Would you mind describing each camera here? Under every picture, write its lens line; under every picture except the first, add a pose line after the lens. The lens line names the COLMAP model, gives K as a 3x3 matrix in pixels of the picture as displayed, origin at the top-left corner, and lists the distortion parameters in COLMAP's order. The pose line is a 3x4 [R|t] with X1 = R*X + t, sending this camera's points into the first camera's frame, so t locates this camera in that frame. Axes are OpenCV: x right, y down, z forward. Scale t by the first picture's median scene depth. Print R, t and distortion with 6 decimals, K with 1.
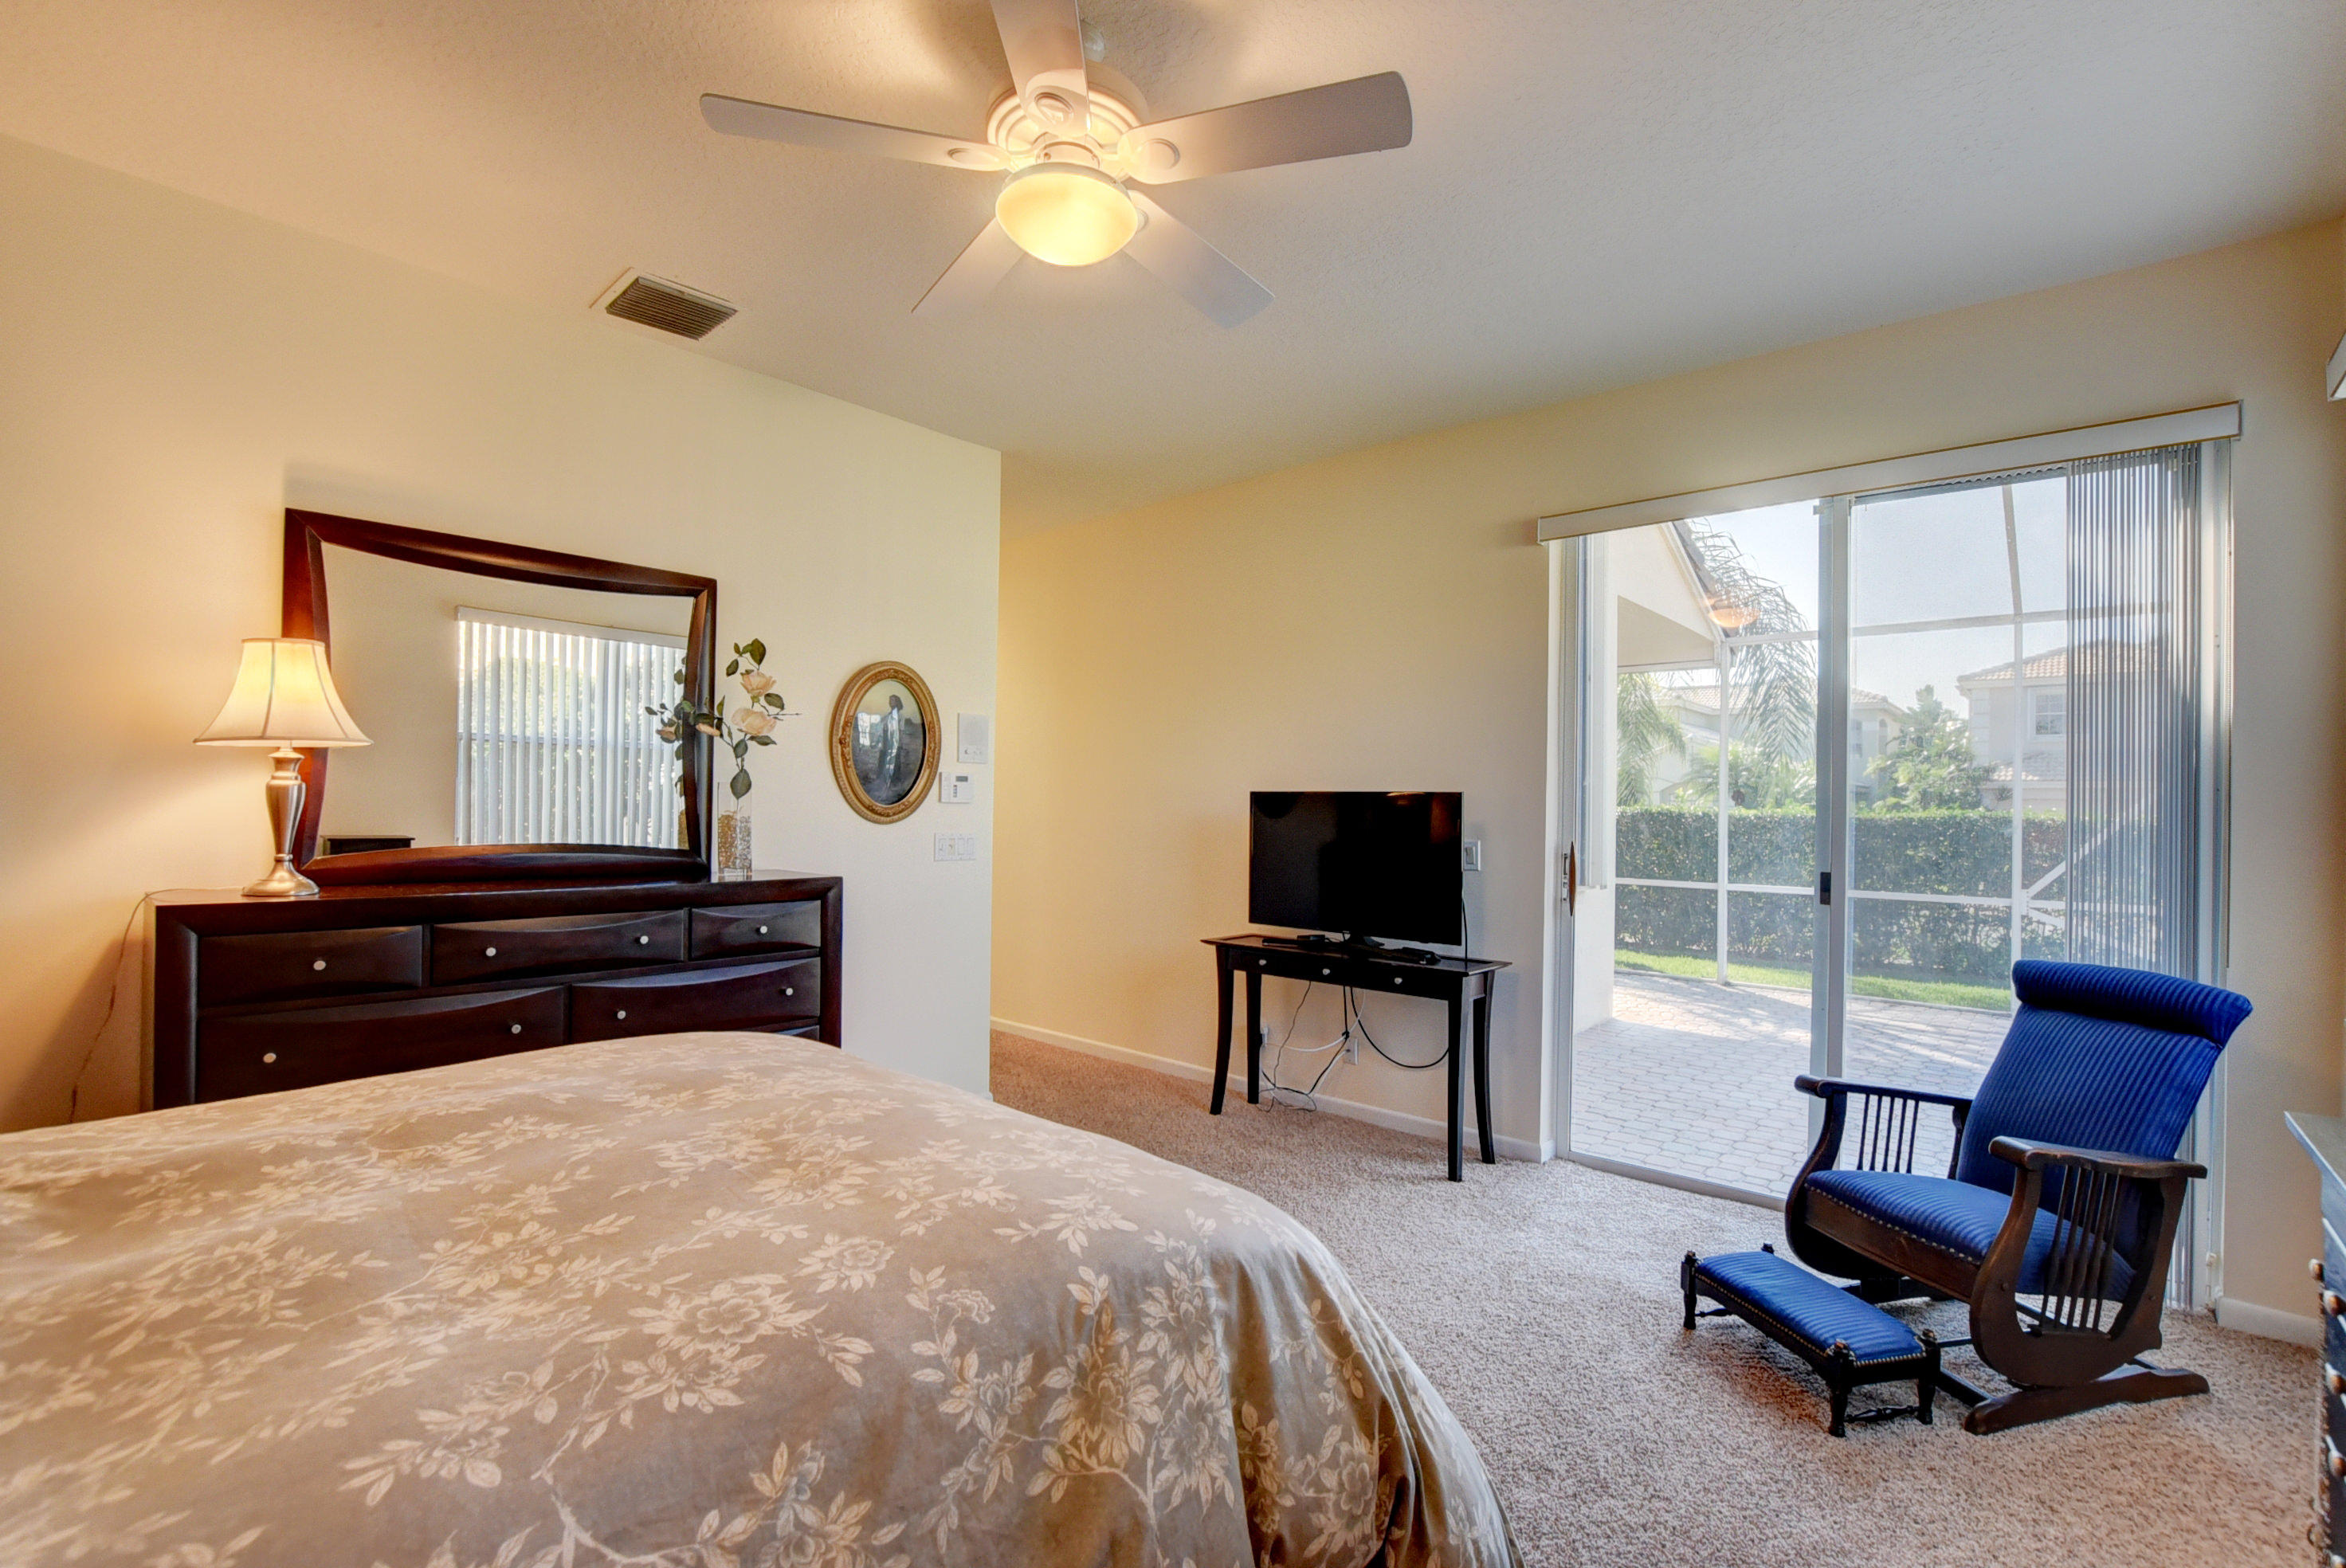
lens RADIAL K [[1038.3, 0, 1158.3], [0, 1038.3, 794.3], [0, 0, 1]] dist [-0.023960, 0.002020]
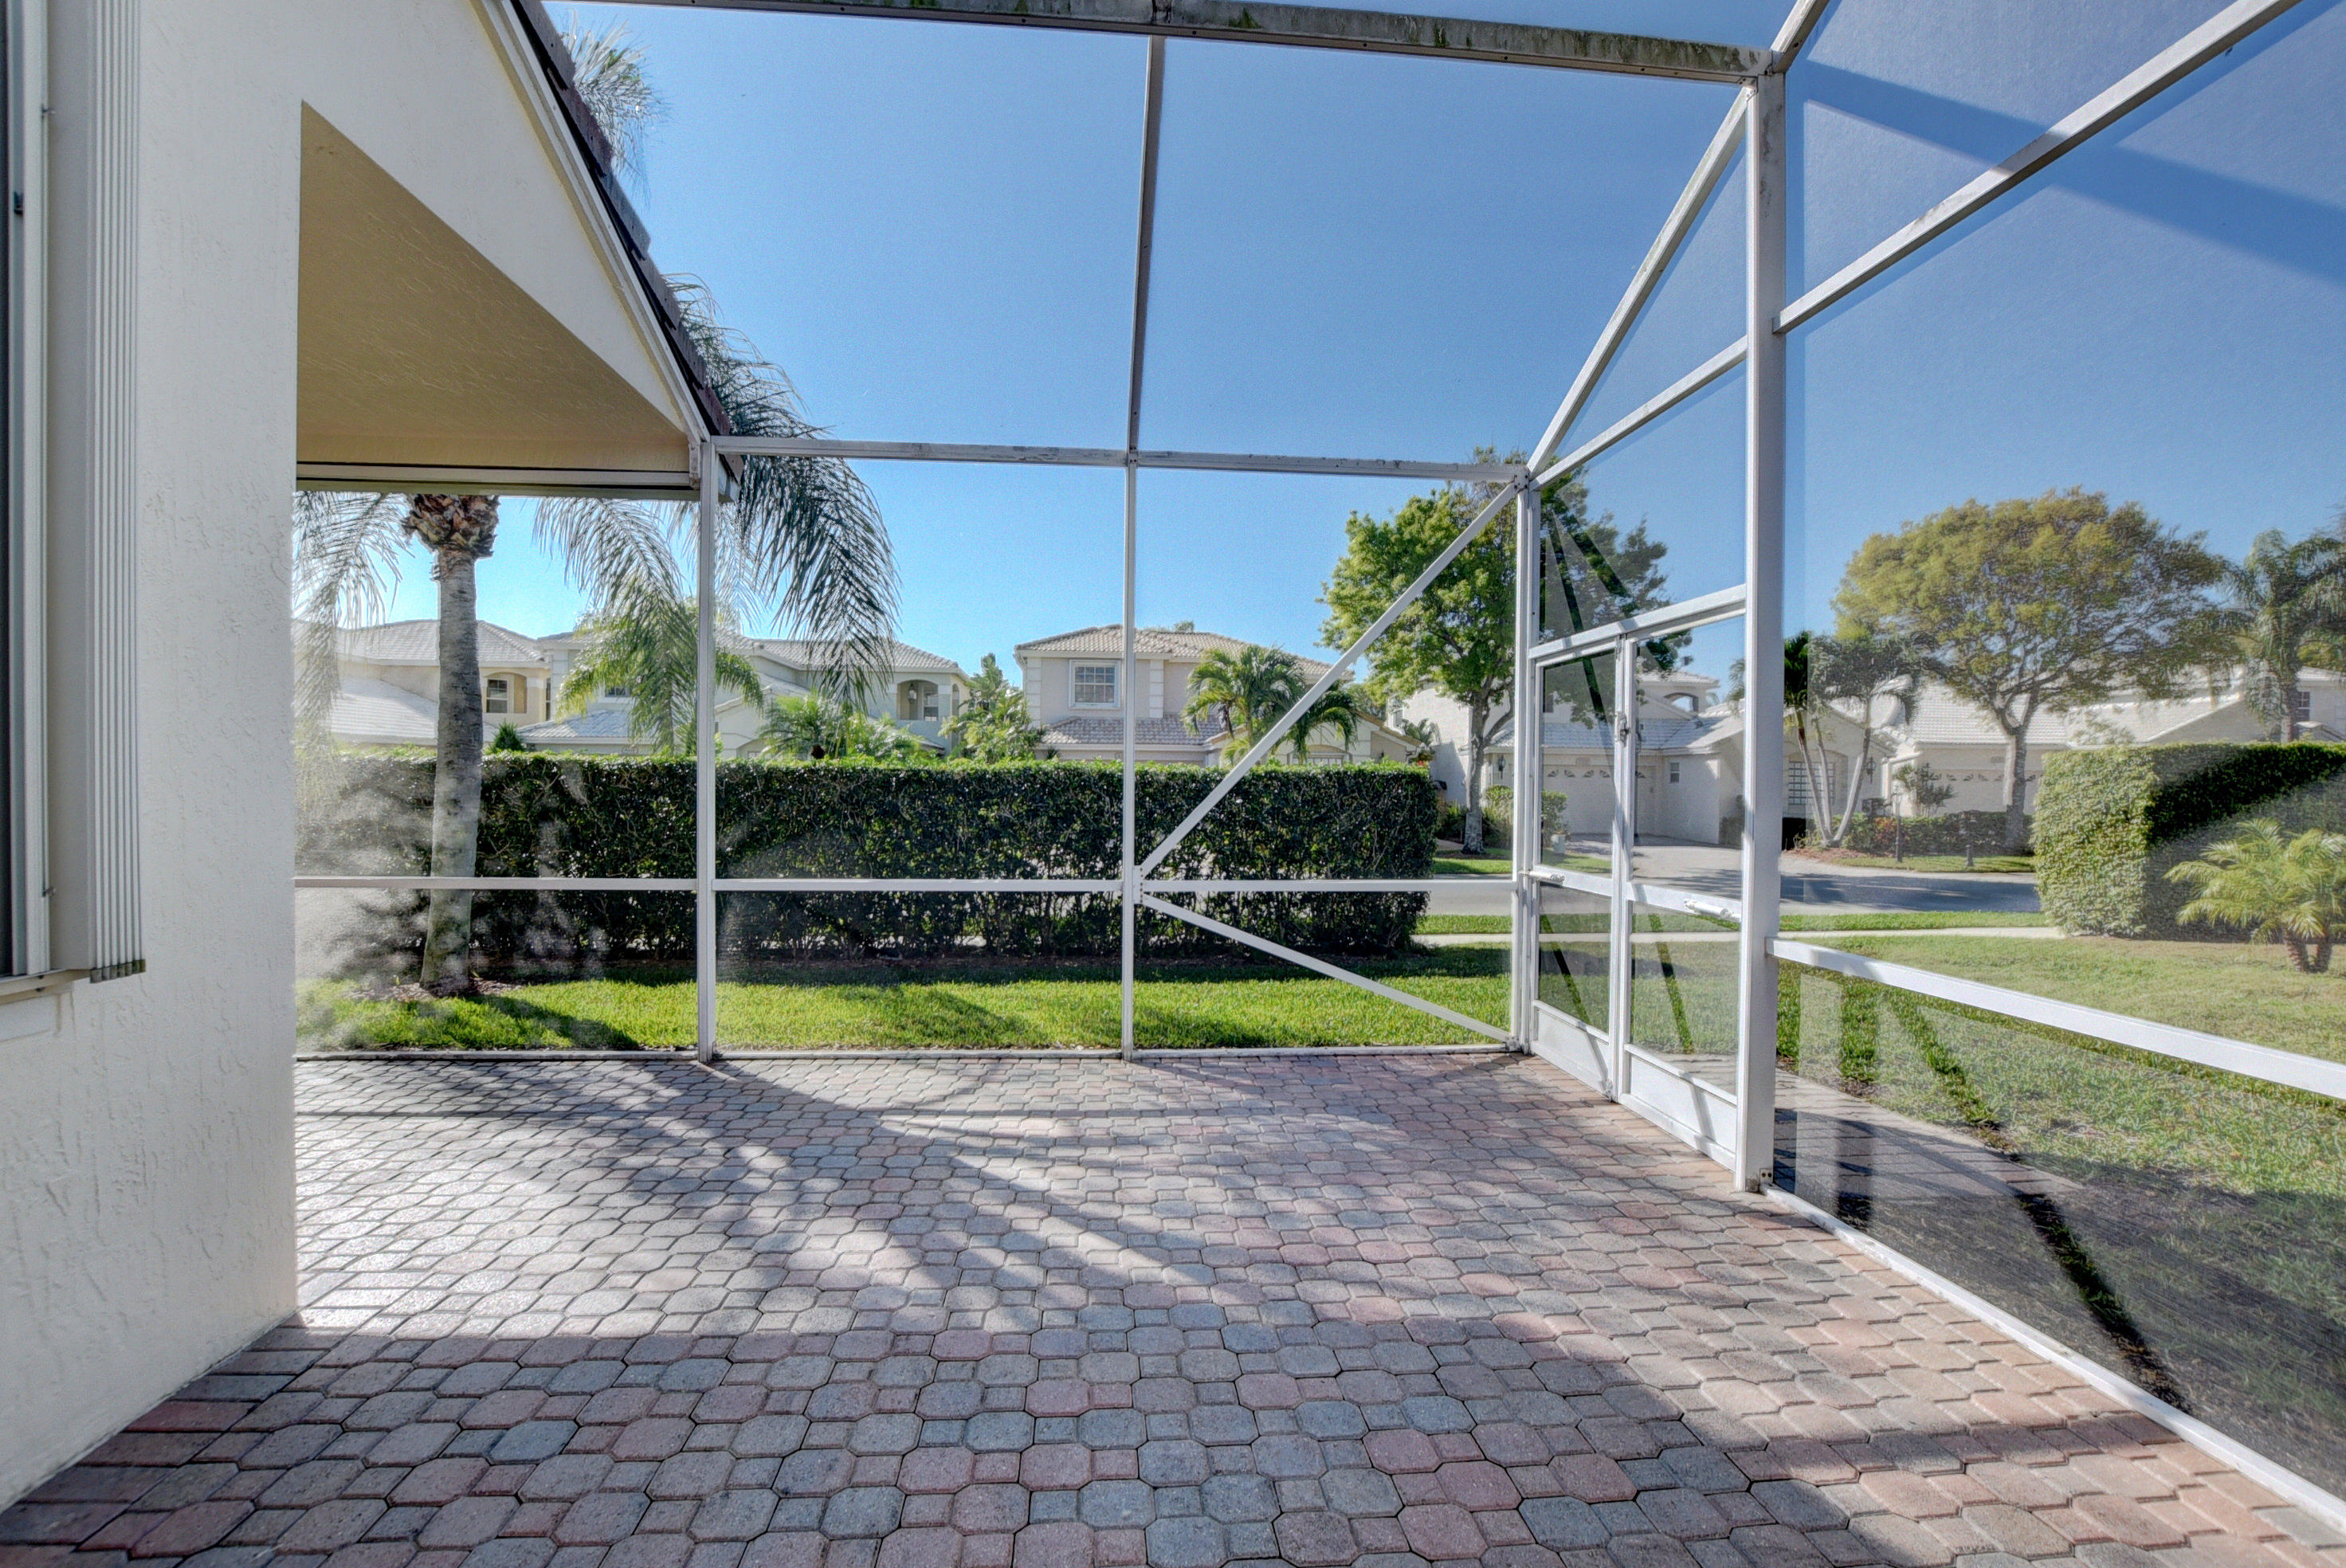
lens RADIAL K [[1038.3, 0, 1169.4], [0, 1038.3, 787.7], [0, 0, 1]] dist [-0.023960, 0.002020]
pose [[0.682714, -0.008230, 0.730639, 0.115629], [-0.010322, 0.999728, 0.020906, 0.009023], [-0.730612, -0.021814, 0.682444, 0.164711]]
